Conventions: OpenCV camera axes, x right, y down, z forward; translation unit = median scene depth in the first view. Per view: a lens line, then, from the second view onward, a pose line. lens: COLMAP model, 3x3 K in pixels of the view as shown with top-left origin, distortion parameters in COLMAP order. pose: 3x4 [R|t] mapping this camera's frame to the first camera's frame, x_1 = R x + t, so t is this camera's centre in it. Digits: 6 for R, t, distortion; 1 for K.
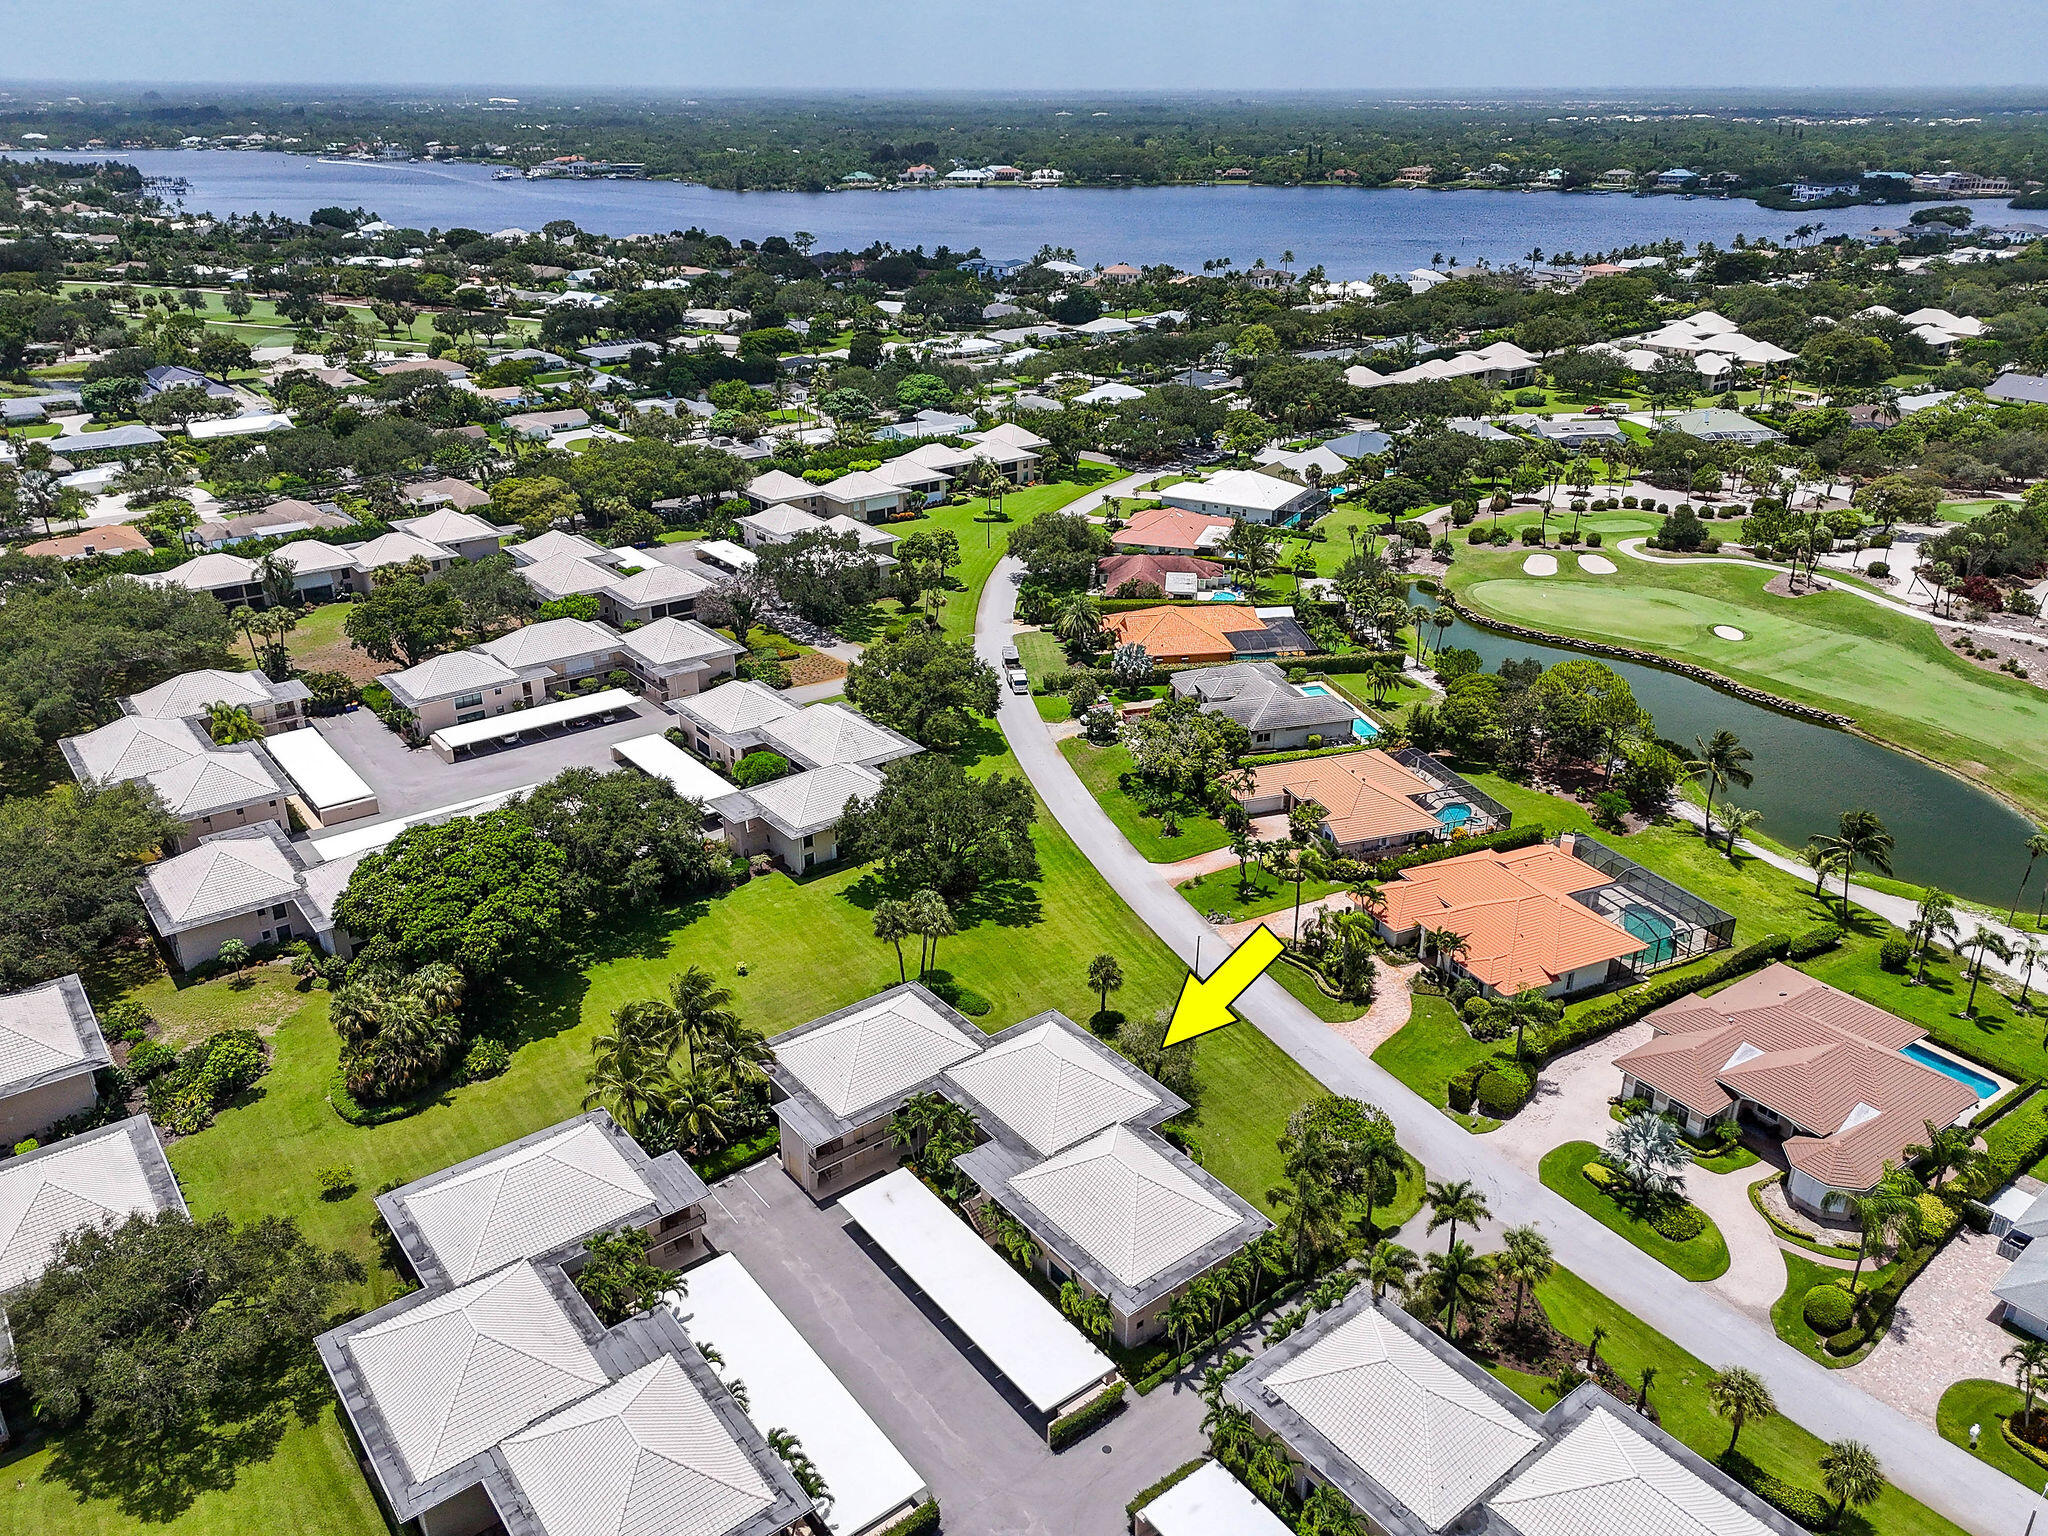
lens RADIAL K [[1504.6, 0, 1029.2], [0, 1504.6, 774.5], [0, 0, 1]] dist [0.083350, -0.078721]
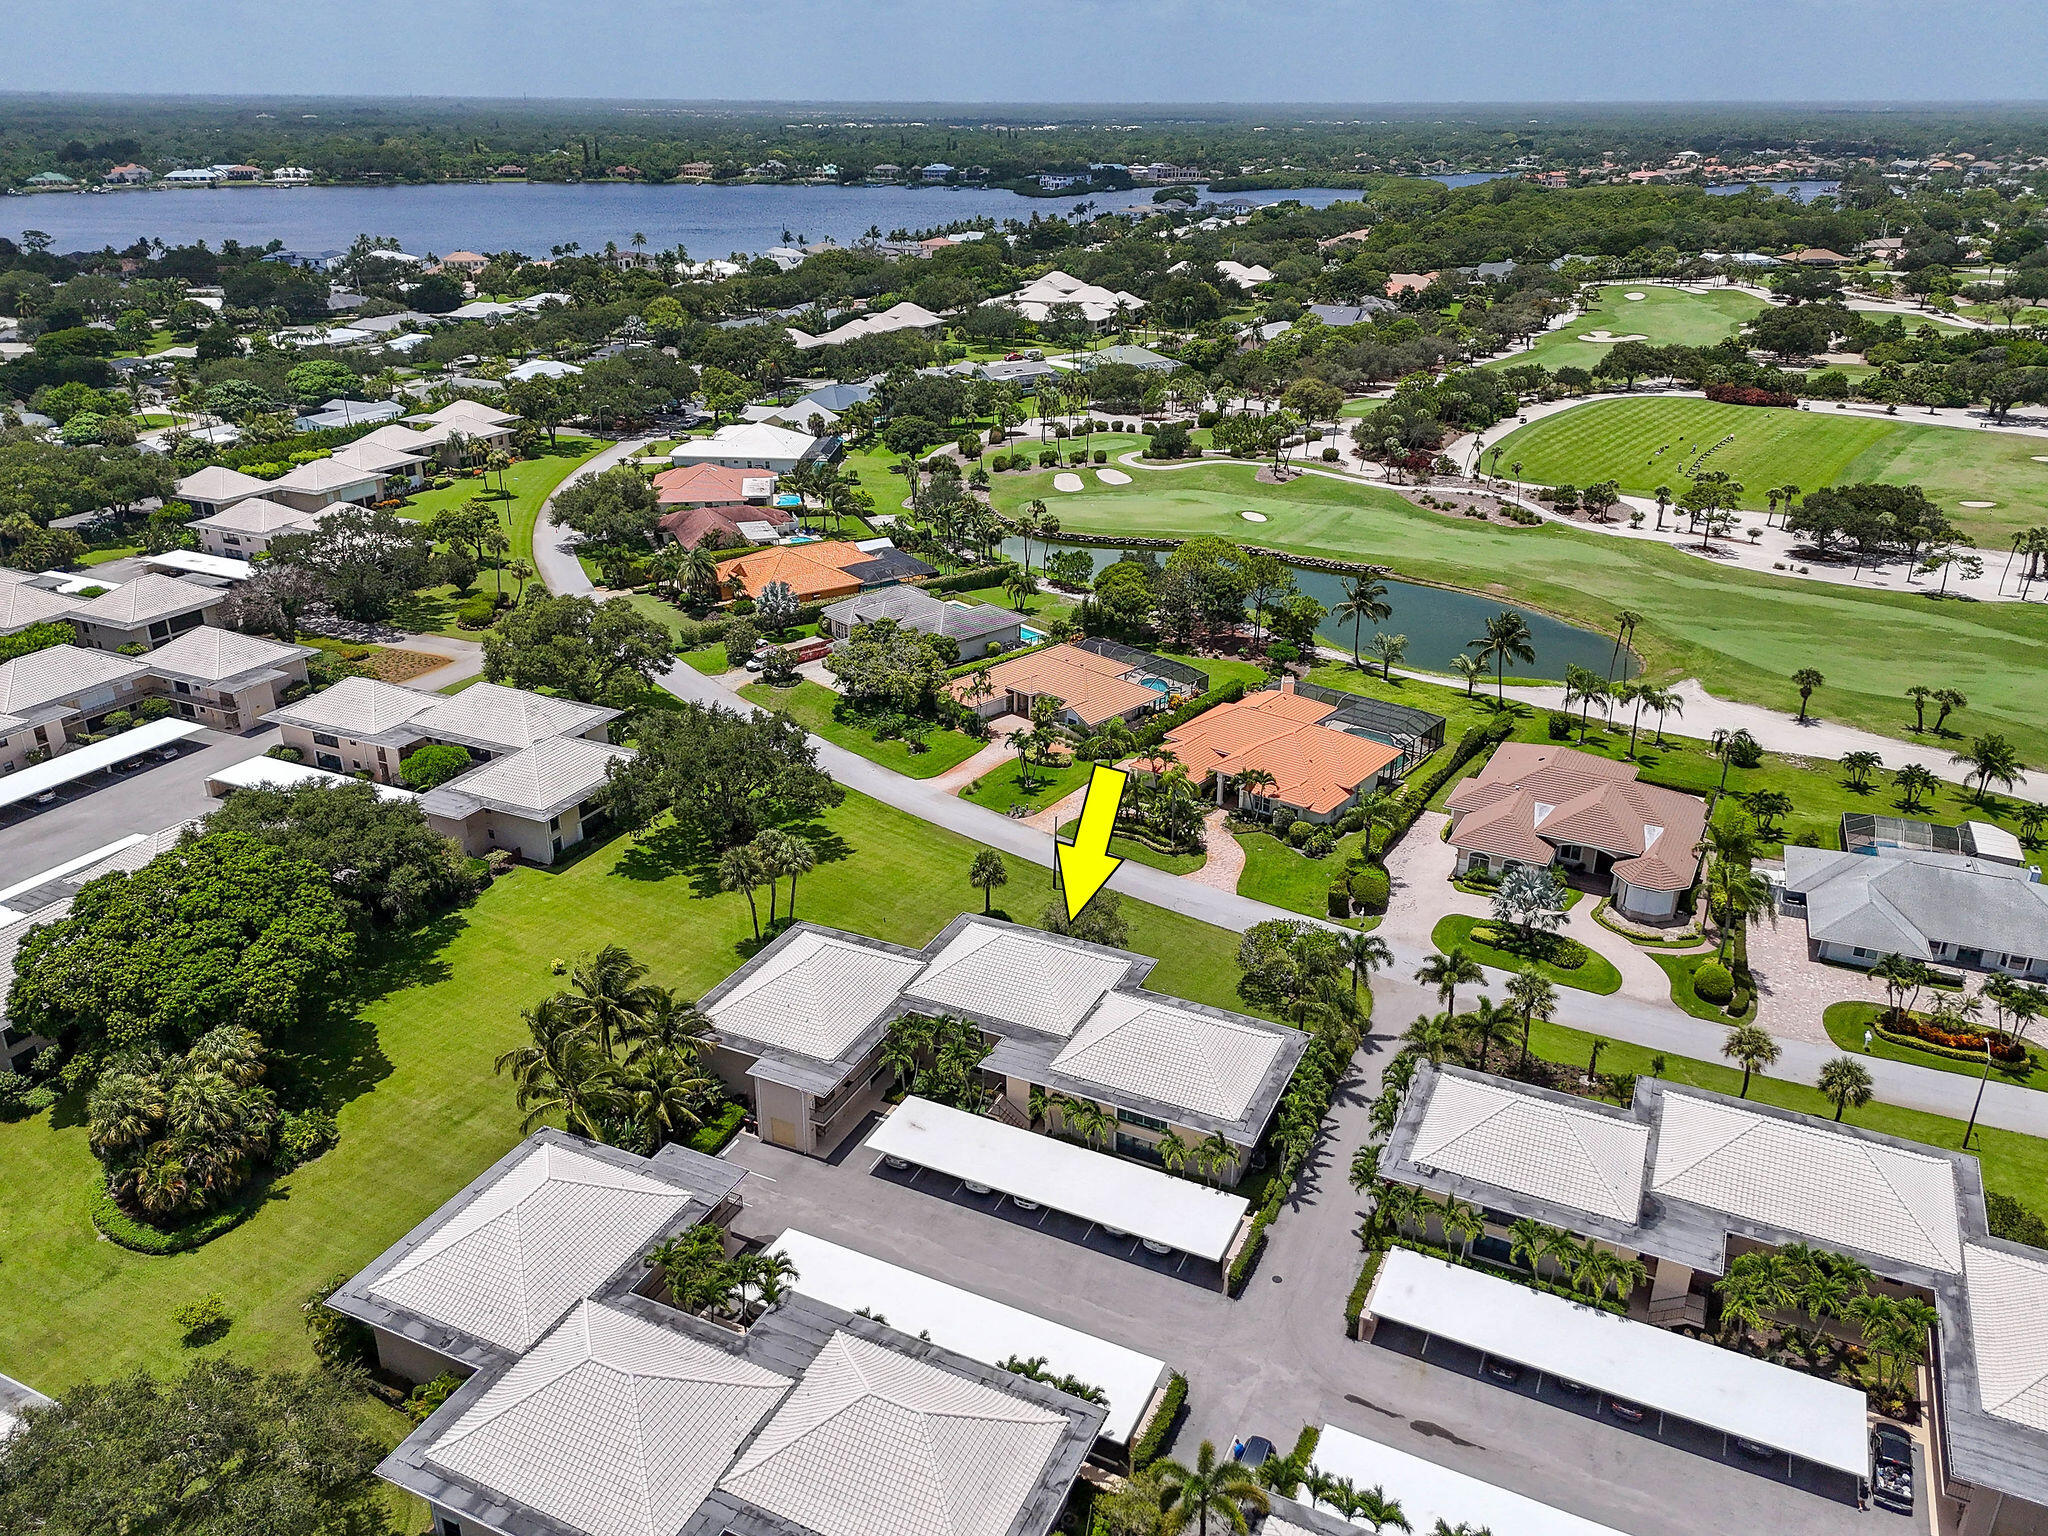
lens RADIAL K [[1504.6, 0, 1029.2], [0, 1504.6, 774.5], [0, 0, 1]] dist [0.083350, -0.078721]
pose [[0.895681, -0.180882, 0.406248, -0.173442], [0.183479, 0.982472, 0.032919, 0.026306], [-0.405082, 0.045053, 0.913170, 0.066180]]
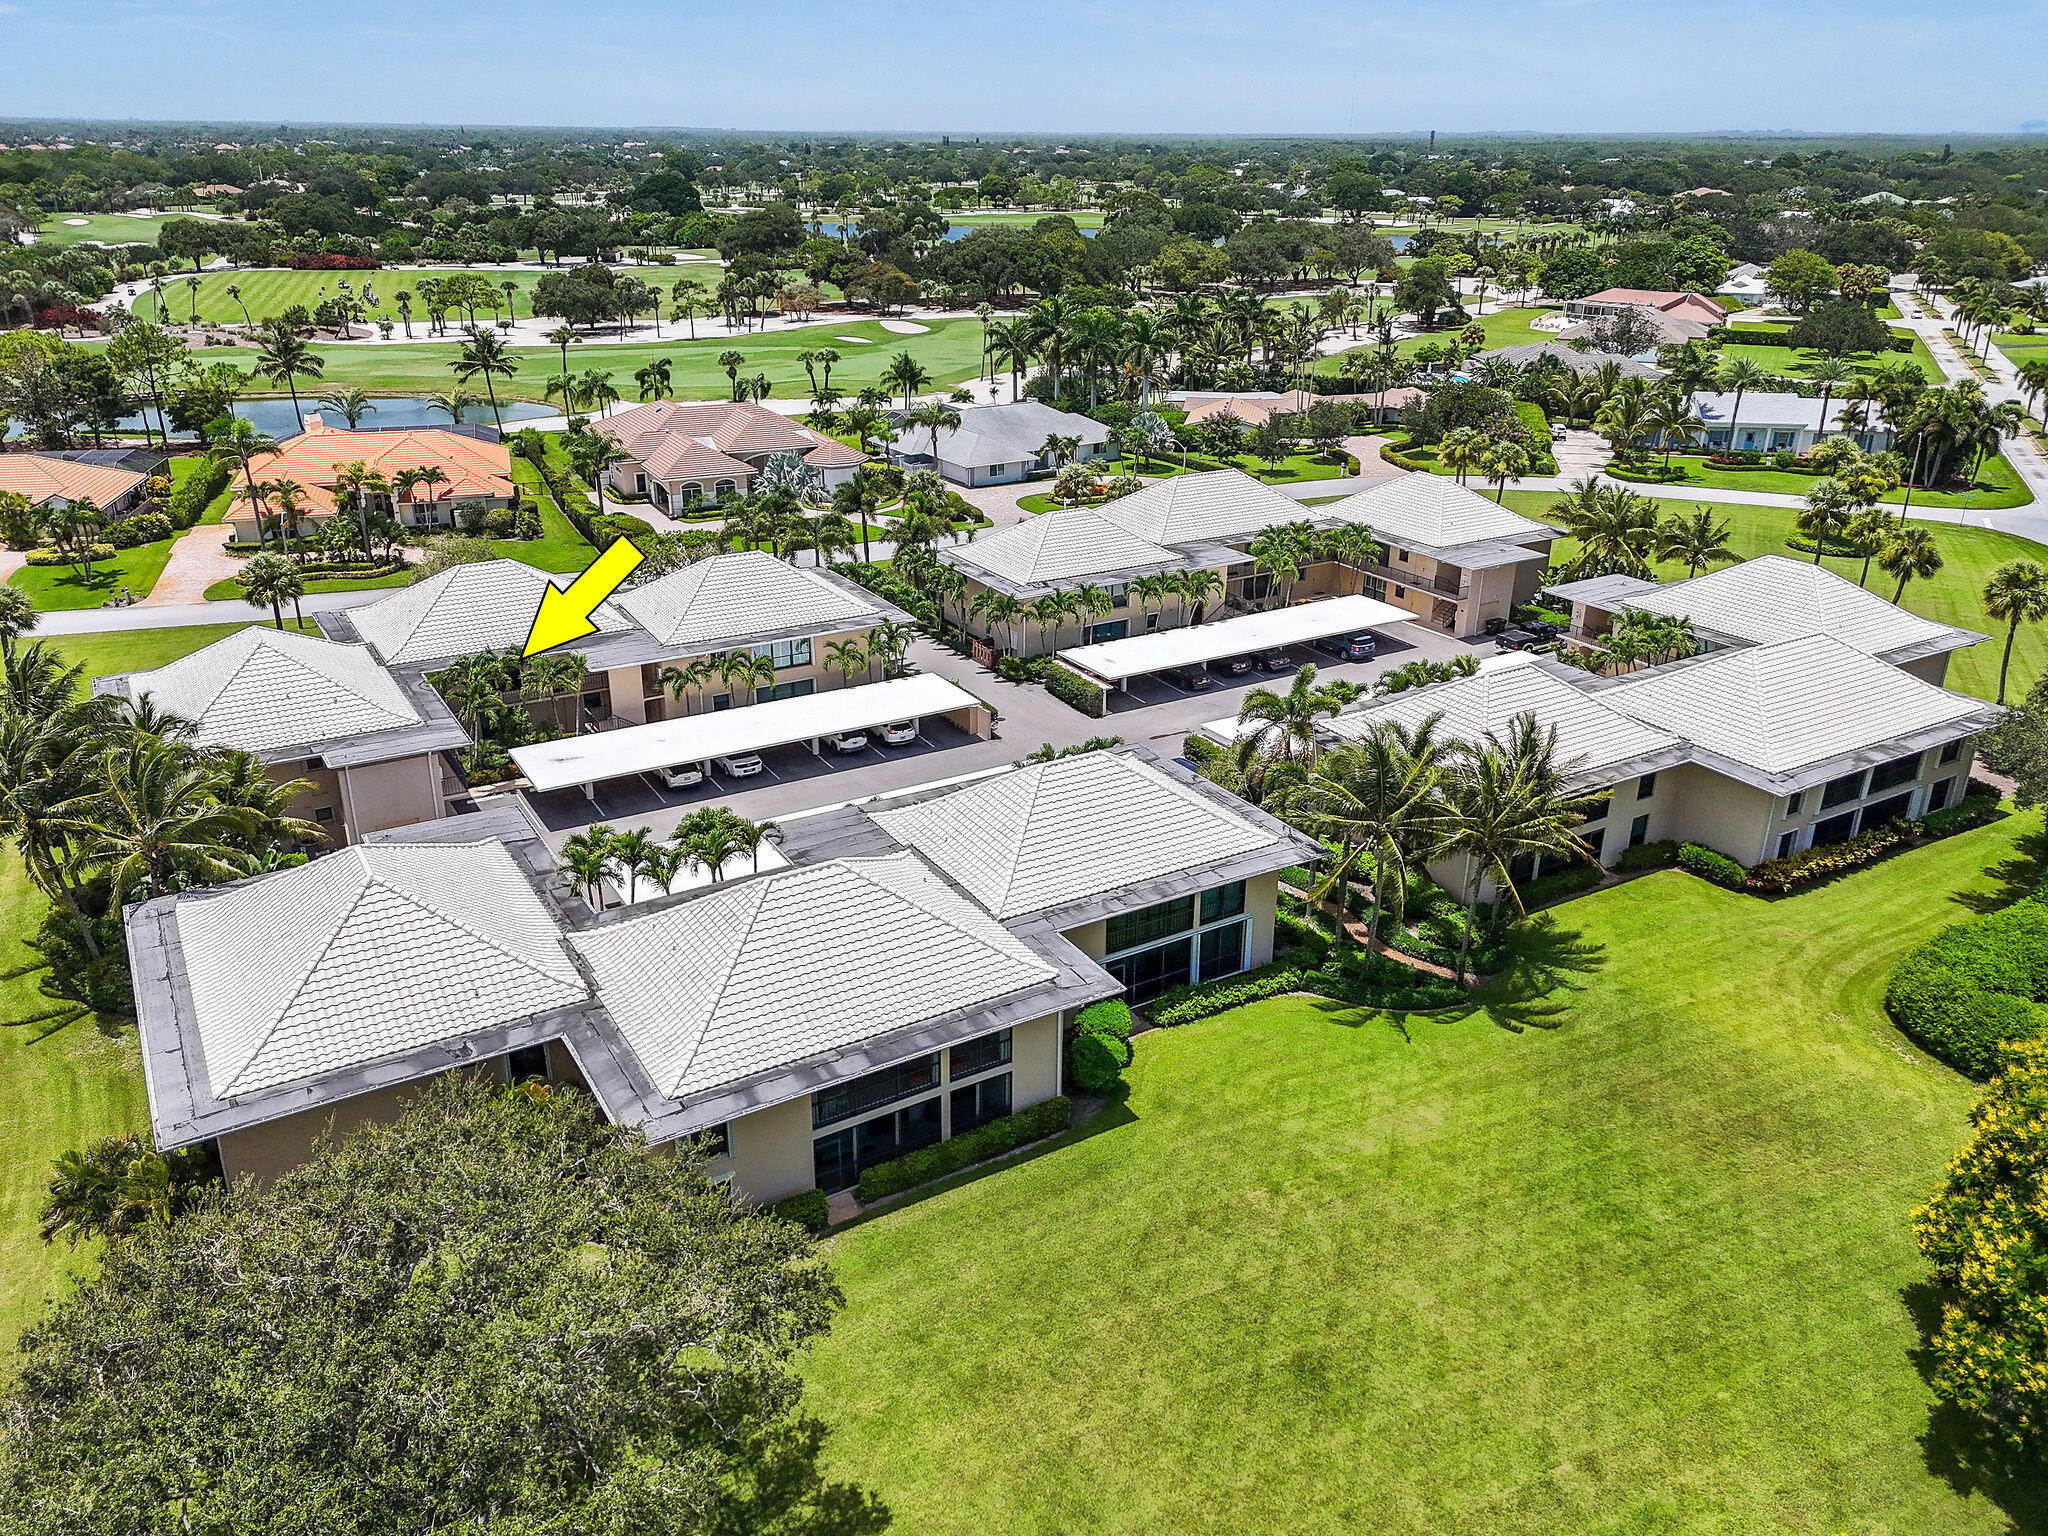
lens RADIAL K [[1504.6, 0, 1029.2], [0, 1504.6, 774.5], [0, 0, 1]] dist [0.083350, -0.078721]
pose [[0.117491, -0.389216, 0.913623, -0.335519], [0.405875, 0.858468, 0.313524, 0.074272], [-0.906345, 0.333981, 0.258835, 0.304582]]
